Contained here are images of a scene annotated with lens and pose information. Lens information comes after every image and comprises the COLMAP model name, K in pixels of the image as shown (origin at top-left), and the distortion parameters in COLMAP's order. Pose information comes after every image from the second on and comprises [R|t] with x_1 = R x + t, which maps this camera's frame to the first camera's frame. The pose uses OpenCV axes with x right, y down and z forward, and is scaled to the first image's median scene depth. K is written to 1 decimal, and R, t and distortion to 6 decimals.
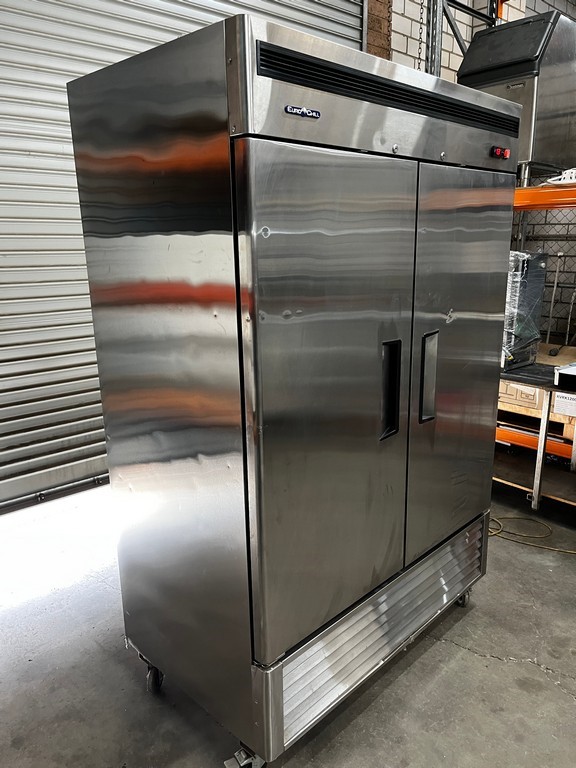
lens RADIAL K [[591.9, 0, 292.1], [0, 591.9, 386.0], [0, 0, 1]] dist [0.039801, -0.067841]
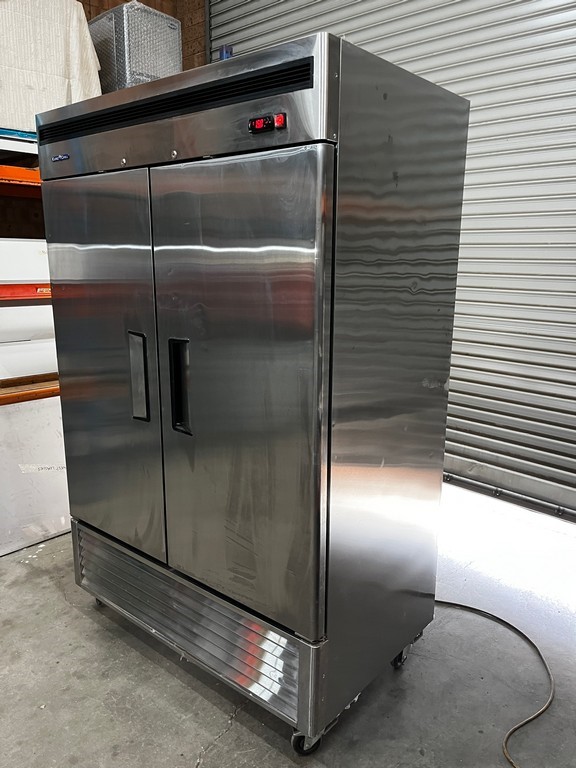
lens RADIAL K [[591.9, 0, 292.0], [0, 591.9, 382.6], [0, 0, 1]] dist [0.039801, -0.067841]
pose [[0.062483, 0.225903, -0.972144, 1.115015], [-0.254383, 0.945481, 0.203357, -0.247511], [0.965083, 0.234591, 0.116542, 1.011914]]
